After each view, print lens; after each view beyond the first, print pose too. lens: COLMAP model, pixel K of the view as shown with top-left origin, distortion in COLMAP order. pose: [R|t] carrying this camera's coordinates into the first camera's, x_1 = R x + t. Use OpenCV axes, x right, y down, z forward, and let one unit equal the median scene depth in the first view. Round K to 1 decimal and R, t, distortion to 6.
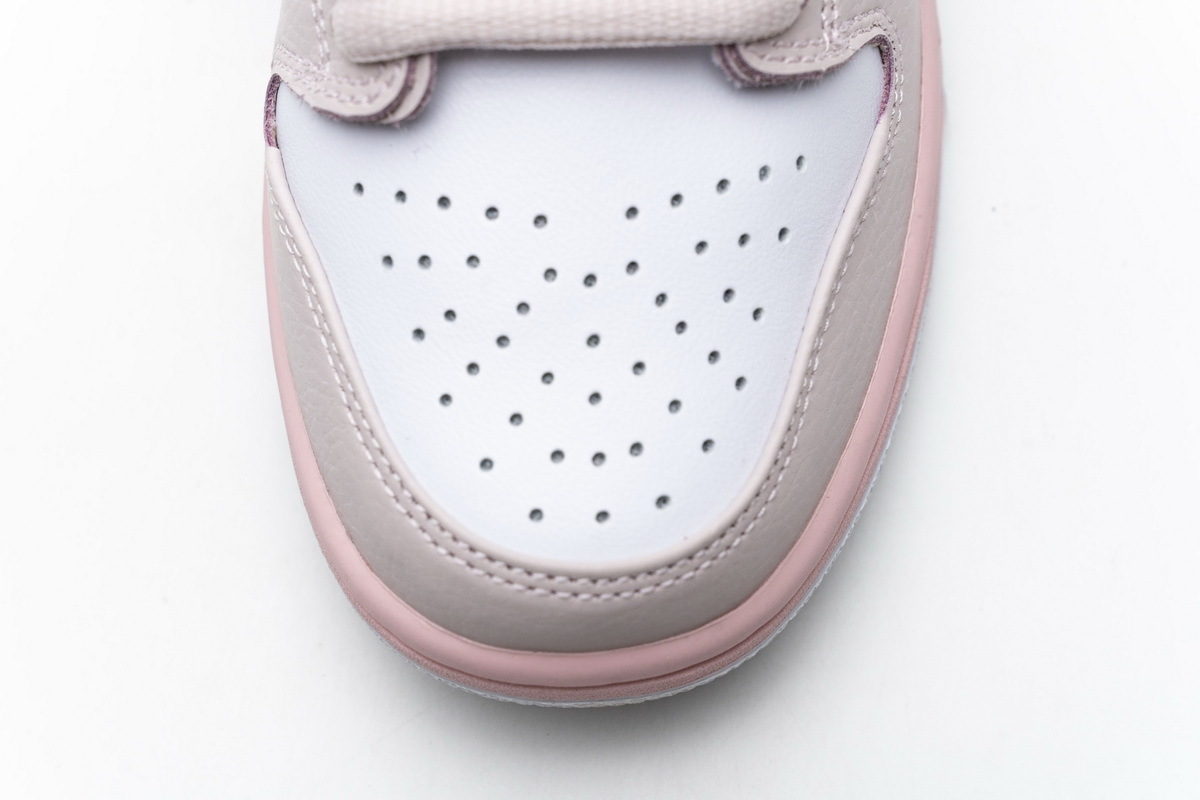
lens RADIAL K [[2322.2, 0, 592.3], [0, 2322.2, 396.1], [0, 0, 1]] dist [-0.000625, 0.000000]
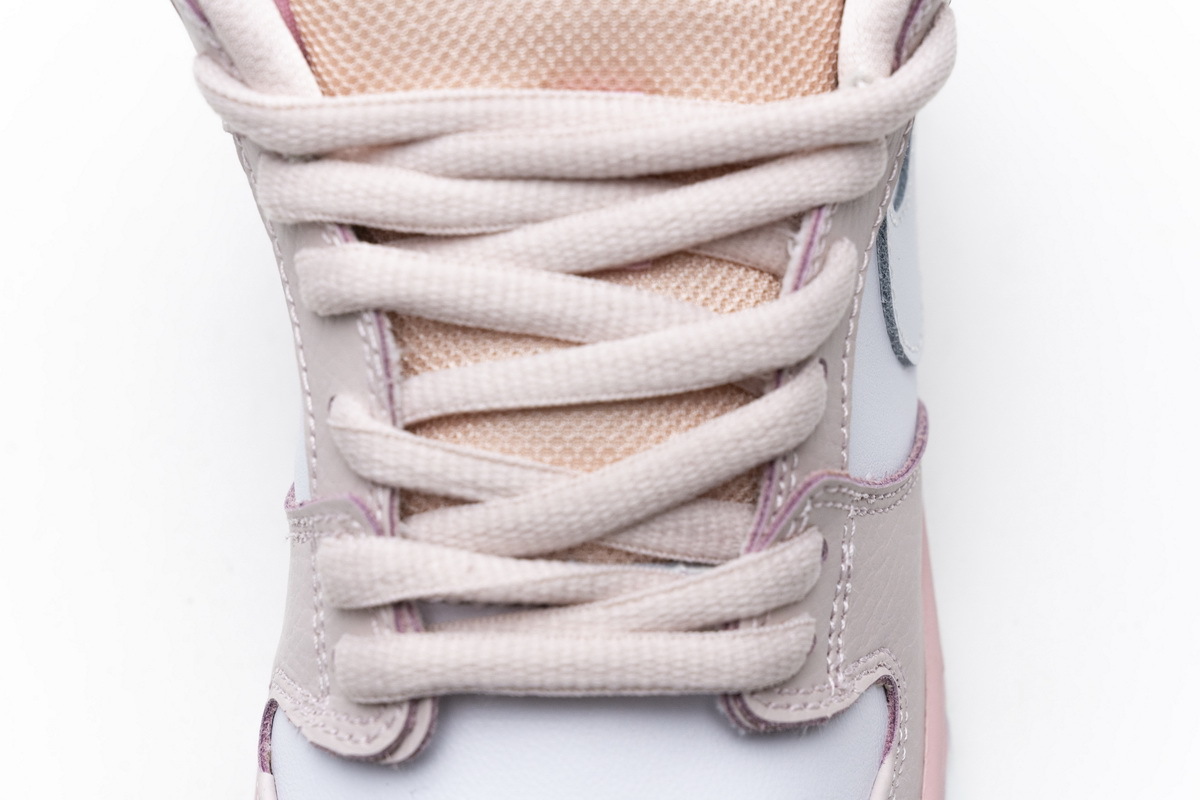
lens RADIAL K [[2322.2, 0, 604.6], [0, 2322.2, 398.2], [0, 0, 1]] dist [-0.000625, 0.000000]
pose [[0.999634, 0.025527, 0.008984, -0.008396], [-0.023094, 0.977740, -0.208547, -0.065639], [-0.014108, 0.208264, 0.977971, 0.006650]]
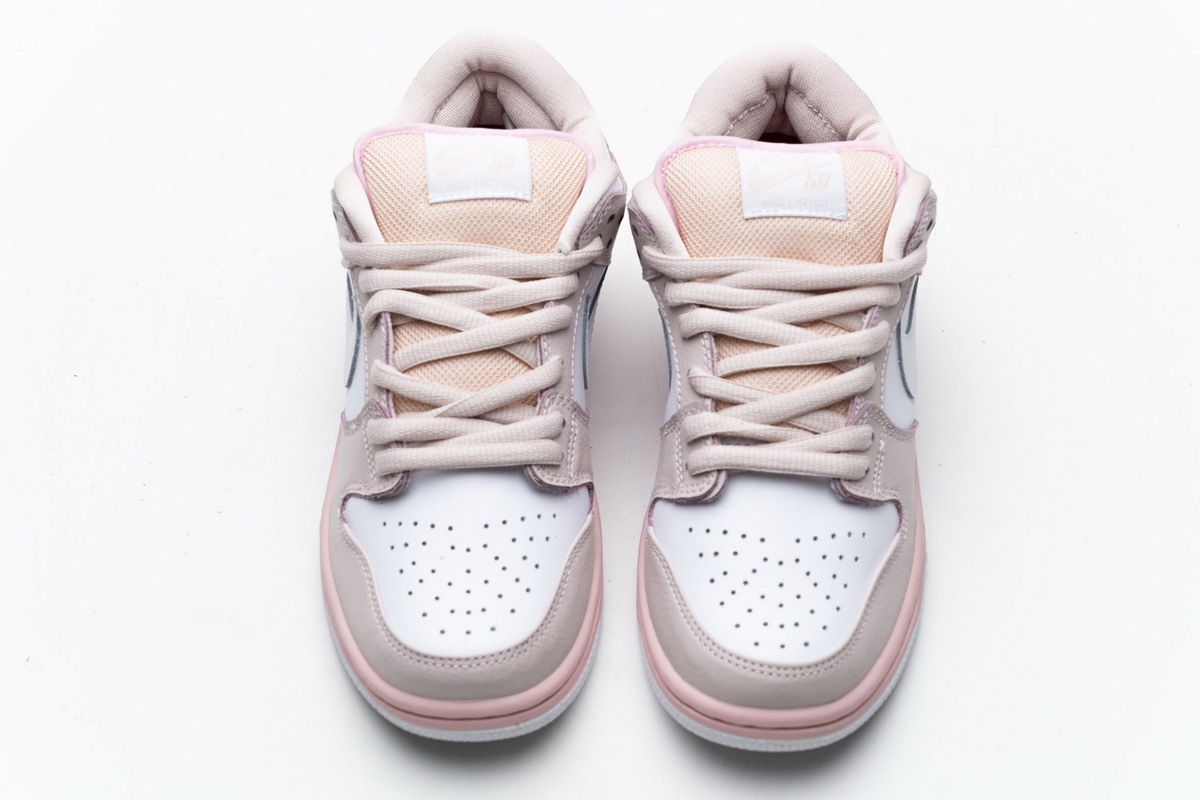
lens RADIAL K [[2322.2, 0, 566.2], [0, 2322.2, 486.8], [0, 0, 1]] dist [-0.000625, 0.000000]
pose [[0.996824, 0.061849, -0.050160, -0.114090], [-0.077064, 0.907931, -0.411974, 0.950589], [0.020062, 0.414532, 0.909814, -1.377842]]
